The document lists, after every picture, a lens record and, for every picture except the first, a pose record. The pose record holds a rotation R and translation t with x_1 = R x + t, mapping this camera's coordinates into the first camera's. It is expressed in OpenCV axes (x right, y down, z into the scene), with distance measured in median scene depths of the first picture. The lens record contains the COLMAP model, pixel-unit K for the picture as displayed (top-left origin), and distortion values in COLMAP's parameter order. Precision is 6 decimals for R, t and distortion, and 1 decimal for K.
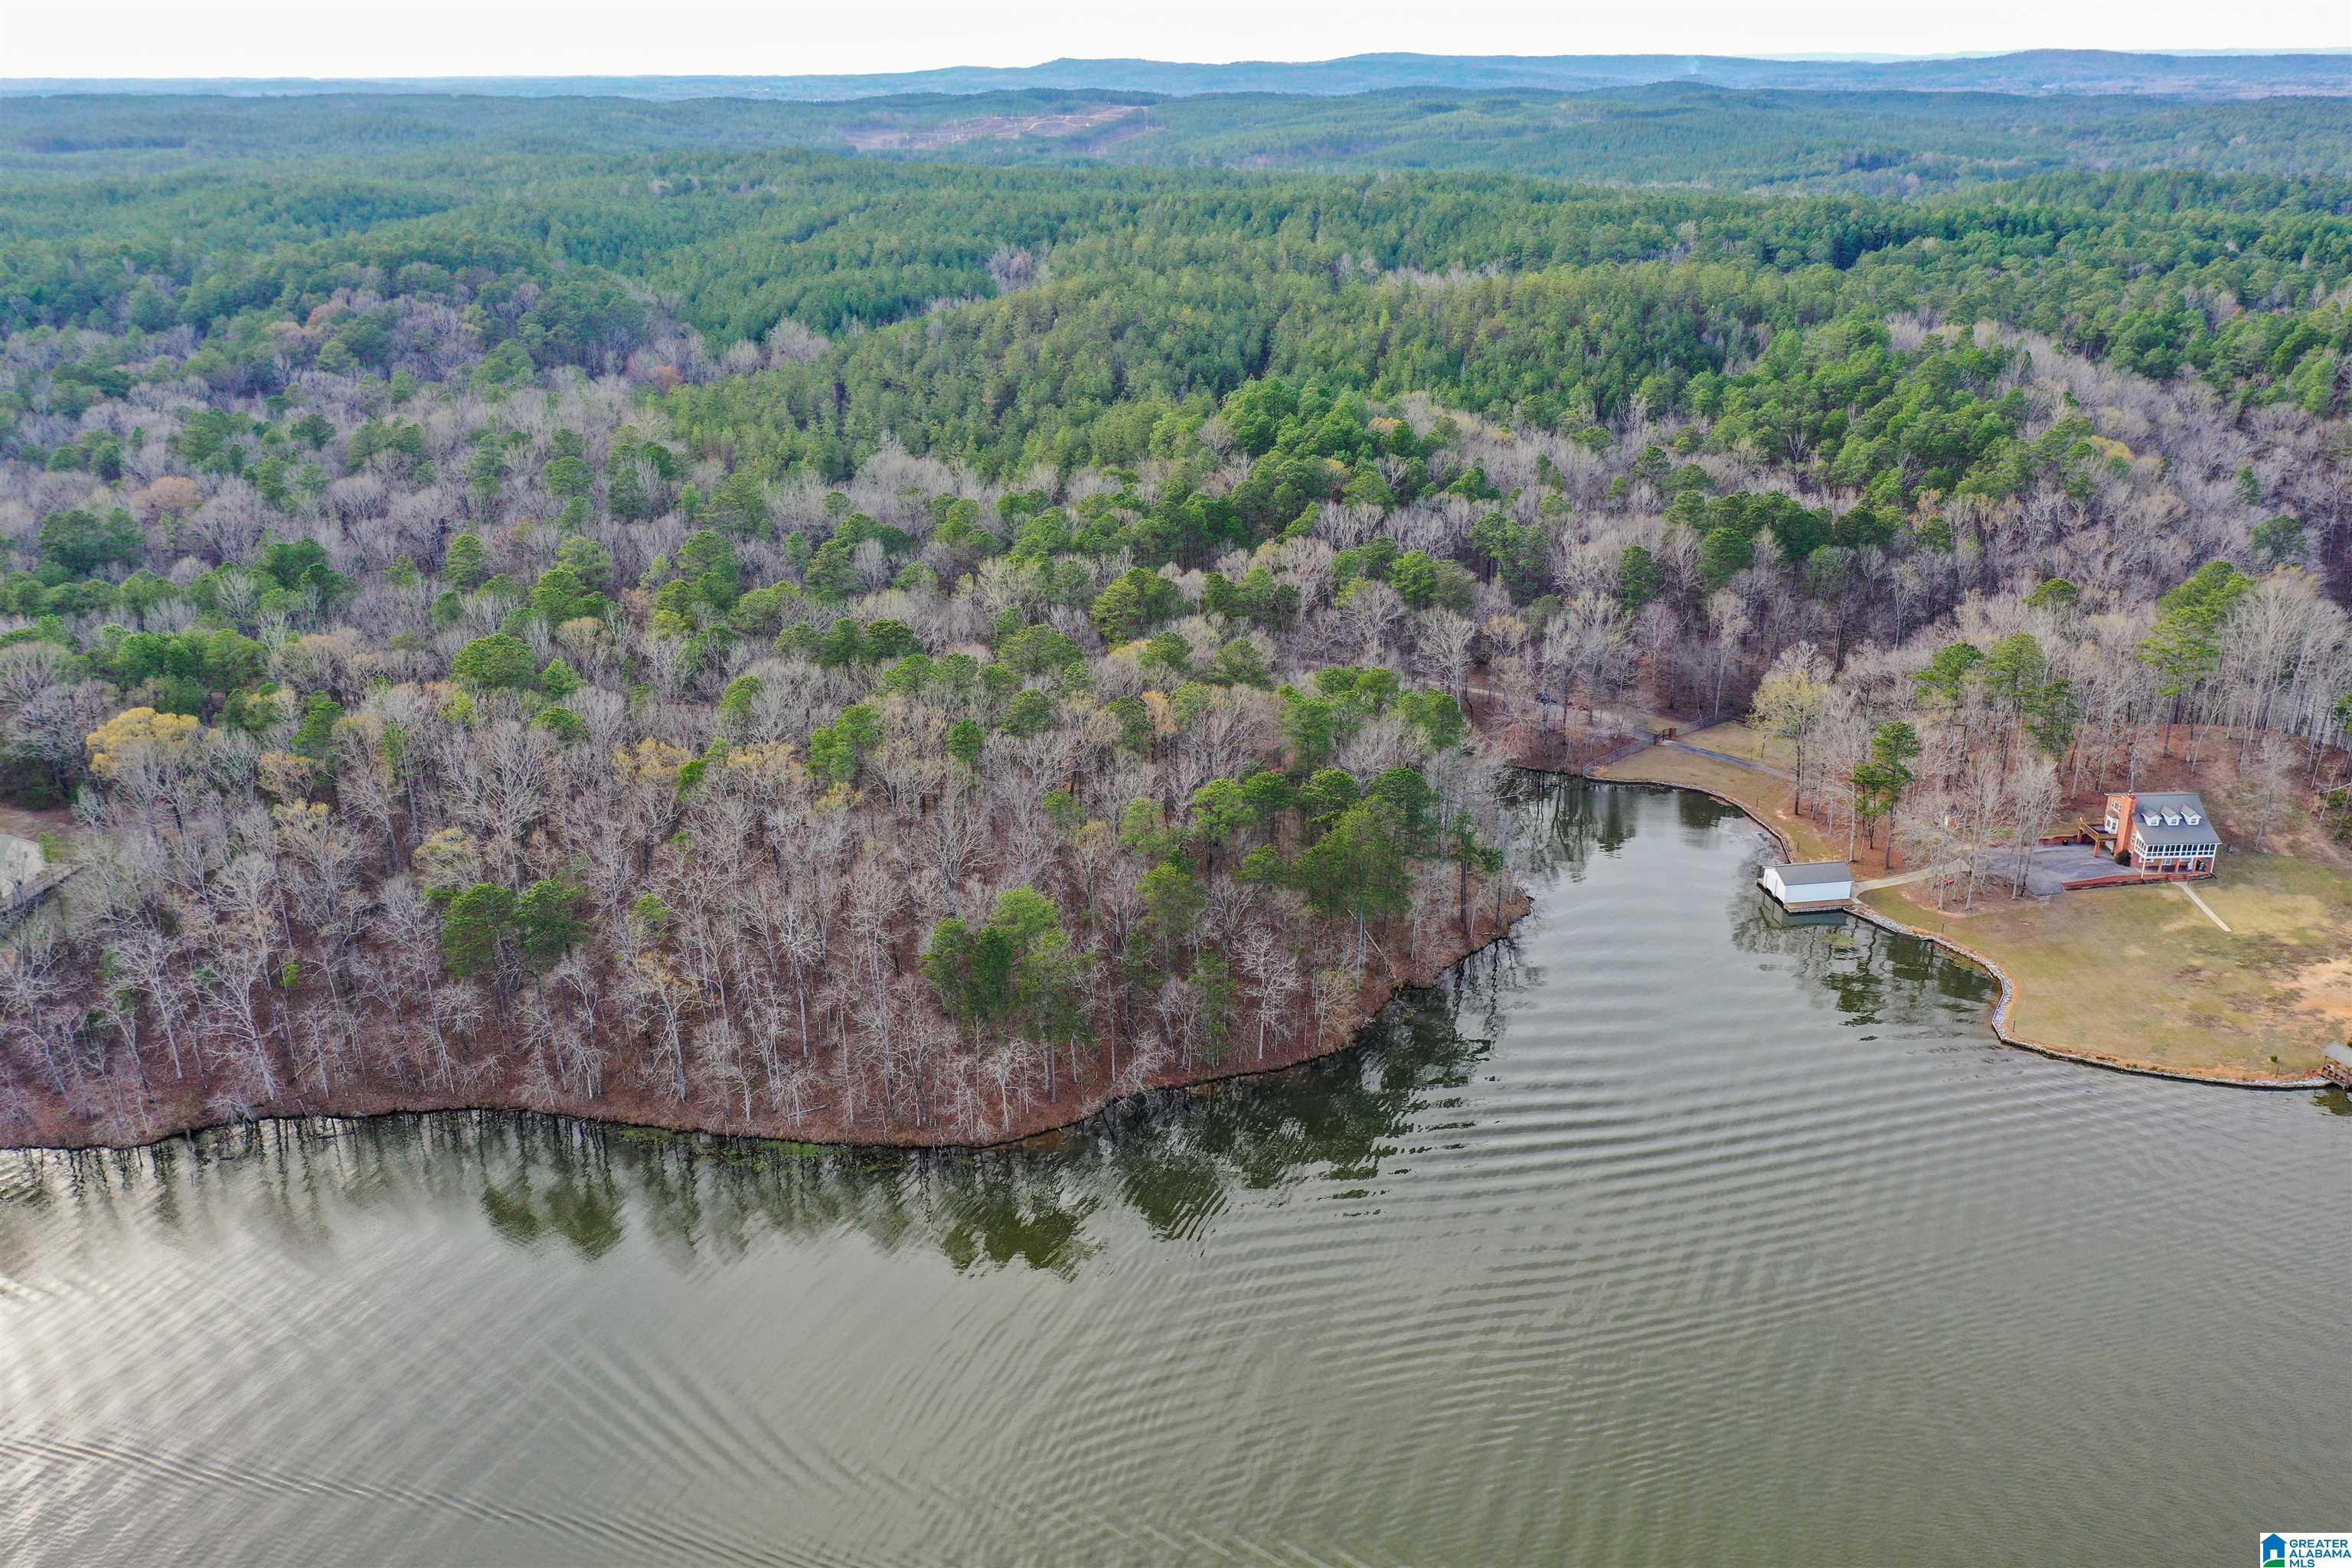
lens RADIAL K [[1855.4, 0, 1180.9], [0, 1855.4, 780.6], [0, 0, 1]] dist [0.016550, -0.002322]
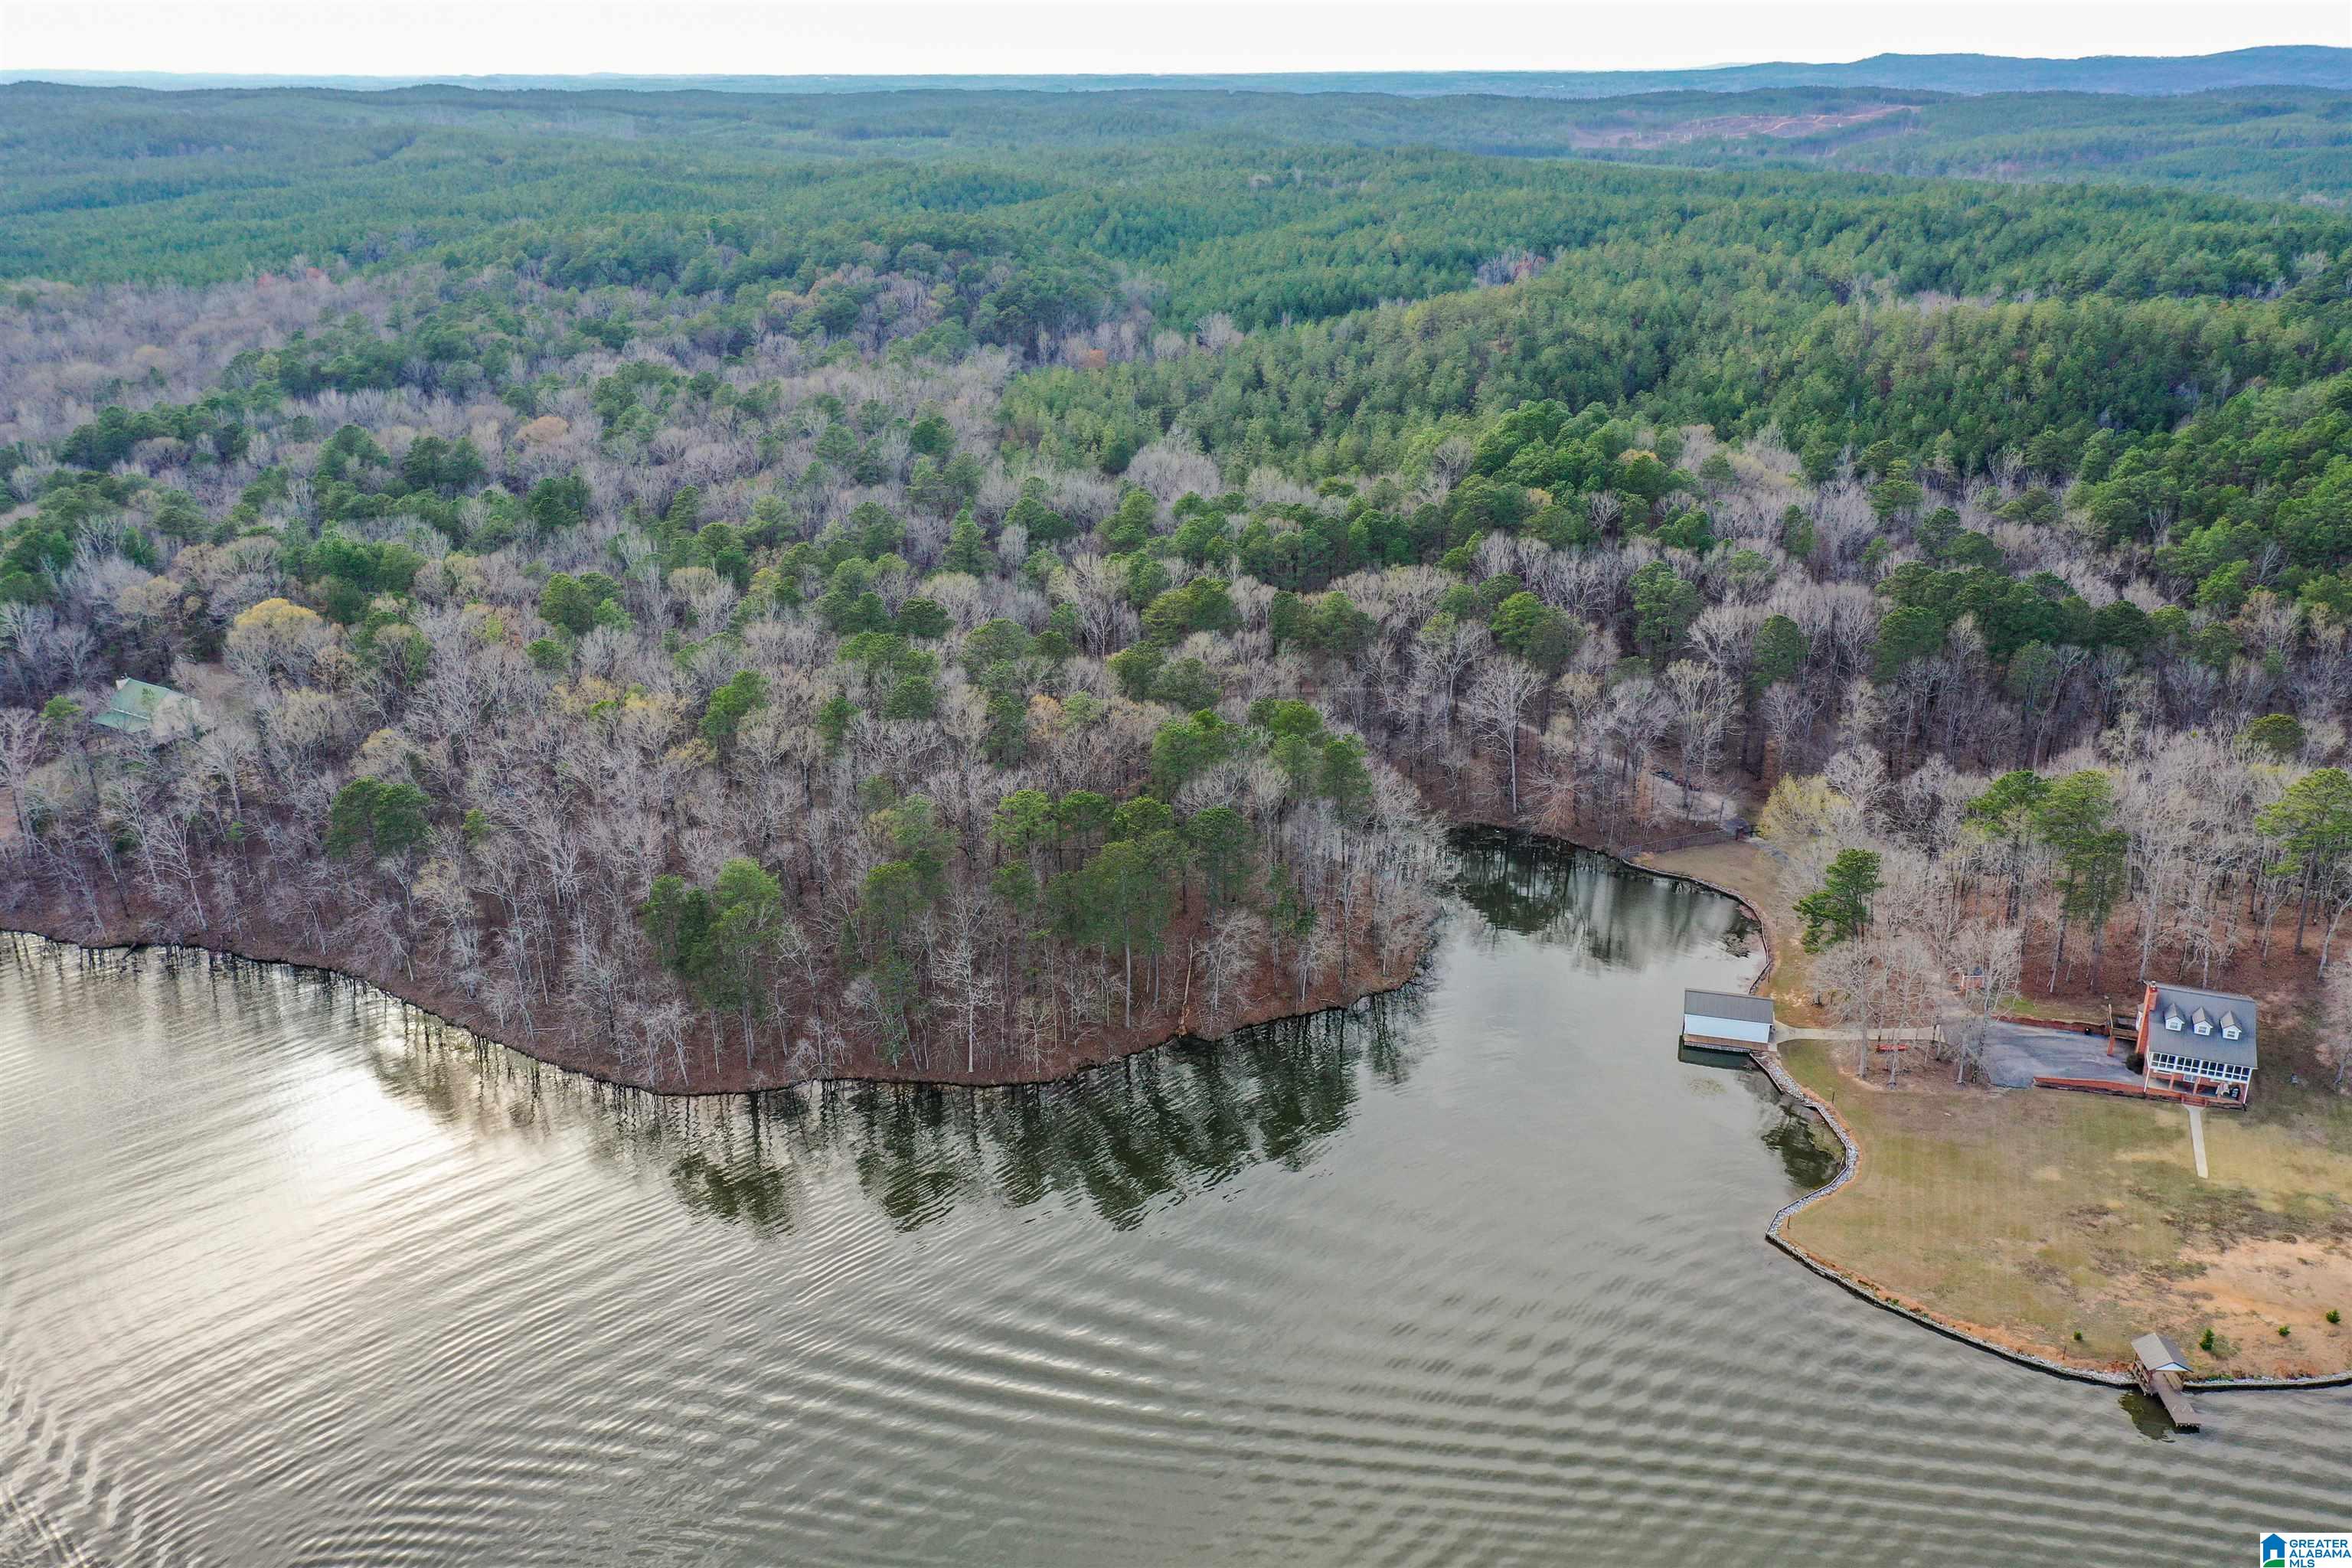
lens RADIAL K [[1855.4, 0, 1177.0], [0, 1855.4, 788.2], [0, 0, 1]] dist [0.016550, -0.002322]
pose [[0.915142, 0.148752, -0.374685, 0.302067], [-0.146841, 0.988582, 0.033824, -0.030604], [0.375438, 0.024066, 0.926535, 0.073896]]
